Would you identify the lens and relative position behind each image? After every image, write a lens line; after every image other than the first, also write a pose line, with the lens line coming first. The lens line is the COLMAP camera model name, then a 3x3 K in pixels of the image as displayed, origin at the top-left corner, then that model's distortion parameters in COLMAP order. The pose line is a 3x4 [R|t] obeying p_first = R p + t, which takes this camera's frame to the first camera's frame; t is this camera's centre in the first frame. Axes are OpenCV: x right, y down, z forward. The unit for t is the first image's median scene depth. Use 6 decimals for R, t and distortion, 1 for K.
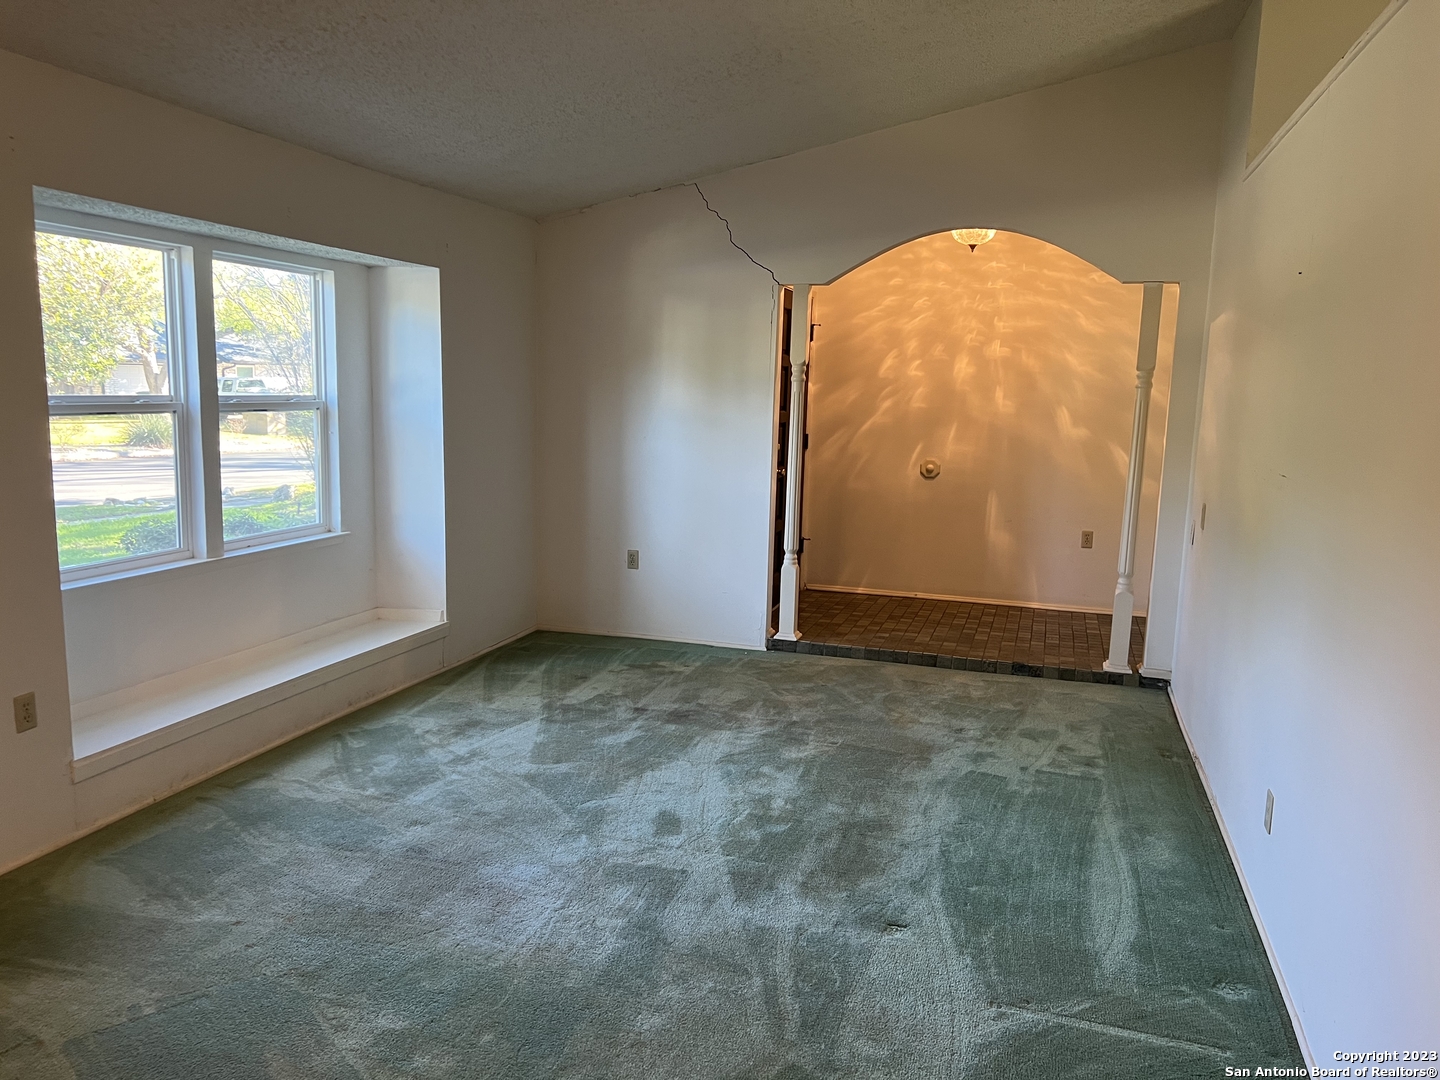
lens RADIAL K [[1083.9, 0, 719.2], [0, 1083.9, 543.7], [0, 0, 1]] dist [0.068866, -0.082546]
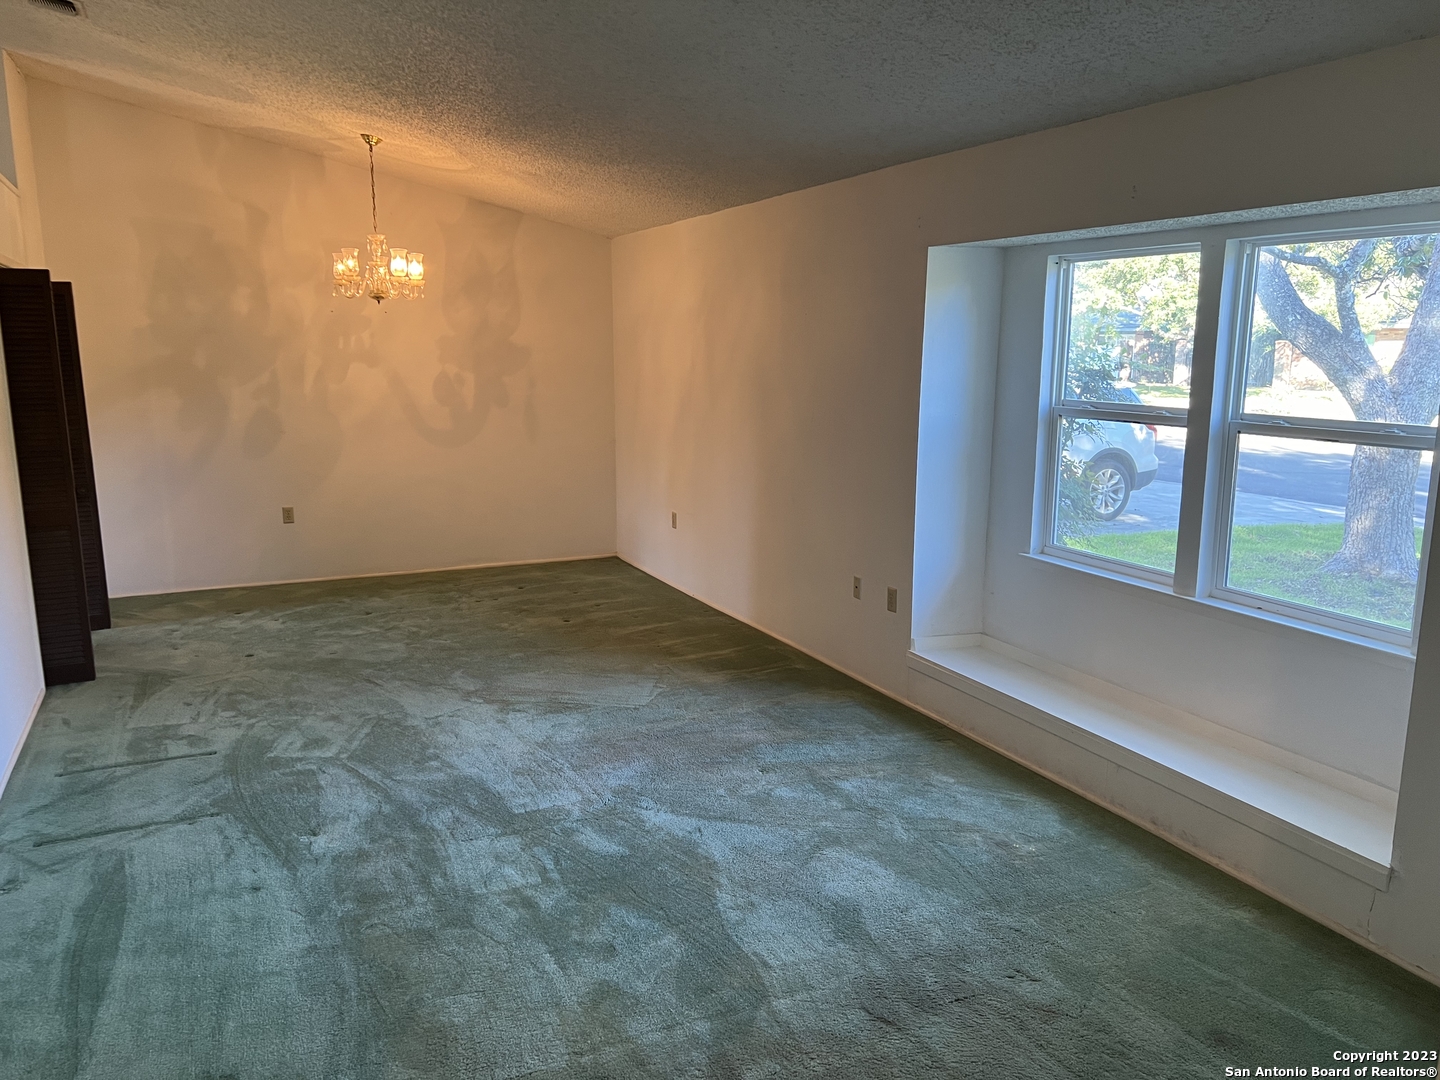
lens RADIAL K [[1083.9, 0, 719.2], [0, 1083.9, 543.7], [0, 0, 1]] dist [0.068866, -0.082546]
pose [[-0.734020, 0.056744, -0.676754, 0.428022], [-0.158731, 0.954568, 0.252200, -0.200168], [0.660318, 0.292542, -0.691664, 1.426275]]
